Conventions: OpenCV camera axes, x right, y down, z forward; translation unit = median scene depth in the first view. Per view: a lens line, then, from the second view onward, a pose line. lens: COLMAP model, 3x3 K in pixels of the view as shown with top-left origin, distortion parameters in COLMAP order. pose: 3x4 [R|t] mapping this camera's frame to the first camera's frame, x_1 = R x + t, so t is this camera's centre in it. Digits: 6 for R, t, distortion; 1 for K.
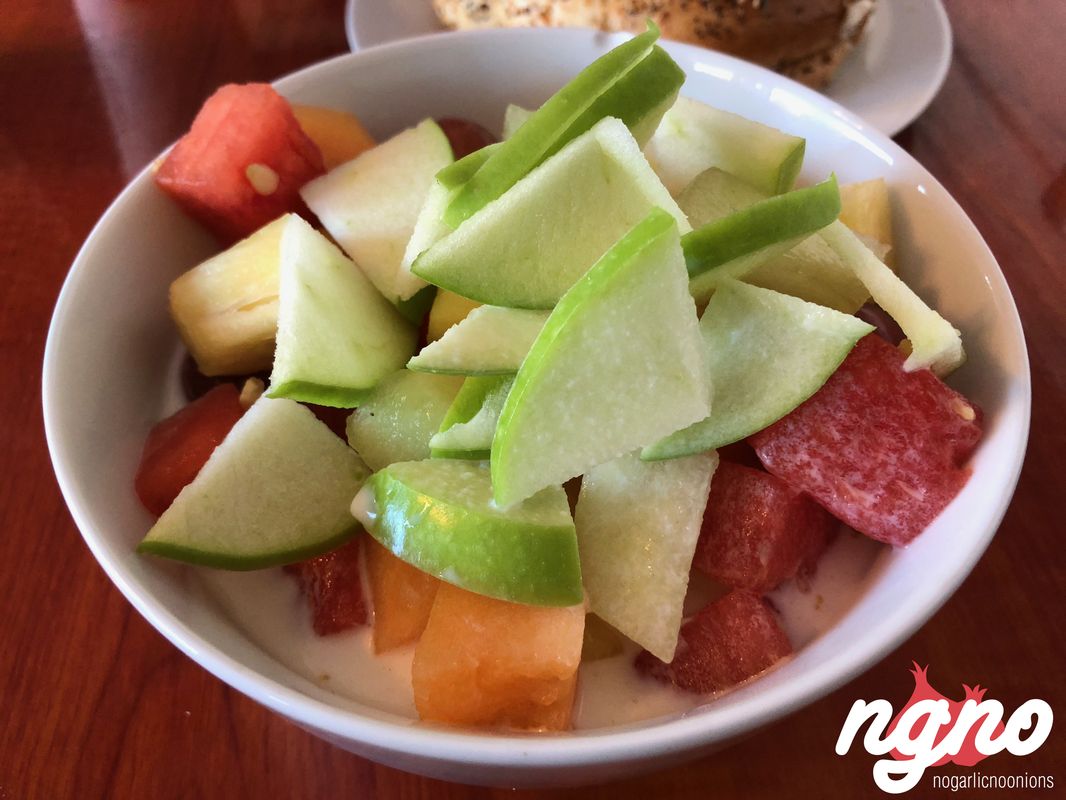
lens RADIAL K [[890.8, 0, 535.0], [0, 890.8, 401.9], [0, 0, 1]] dist [0.005504, -0.039682]
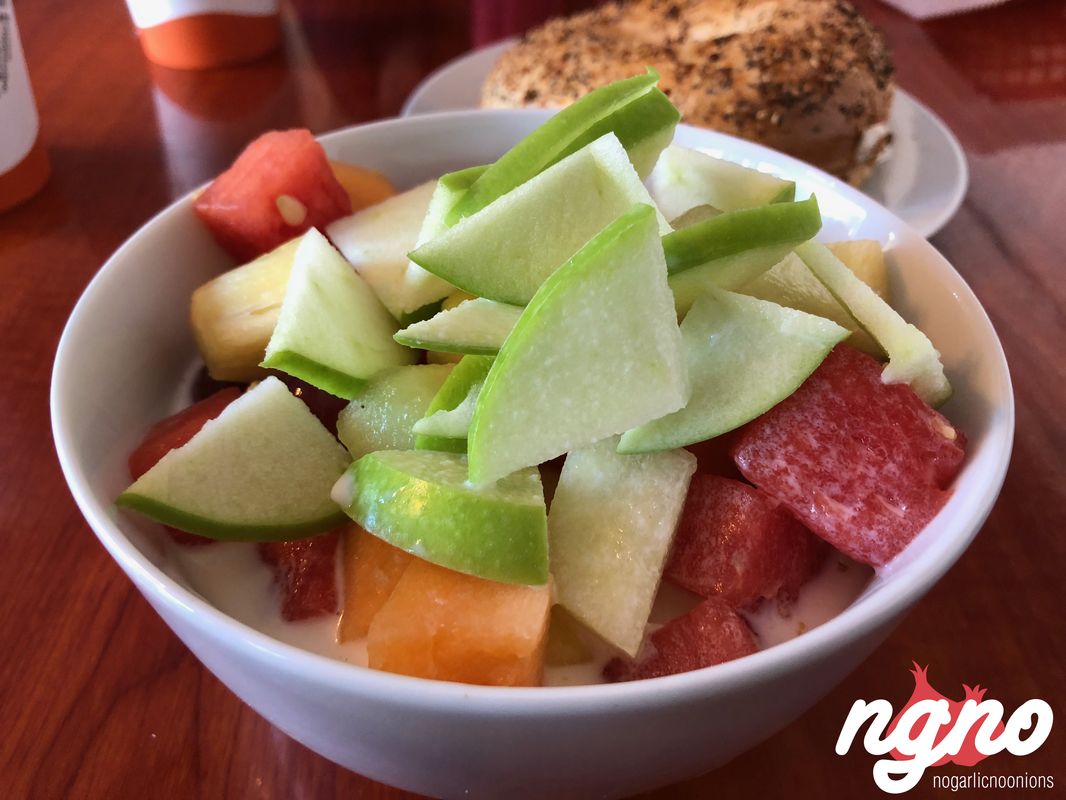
lens RADIAL K [[890.8, 0, 529.0], [0, 890.8, 389.2], [0, 0, 1]] dist [0.005504, -0.039682]
pose [[0.996781, 0.061188, -0.051810, 0.065407], [-0.069535, 0.981442, -0.178708, 0.176702], [0.039914, 0.181735, 0.982537, -0.009803]]
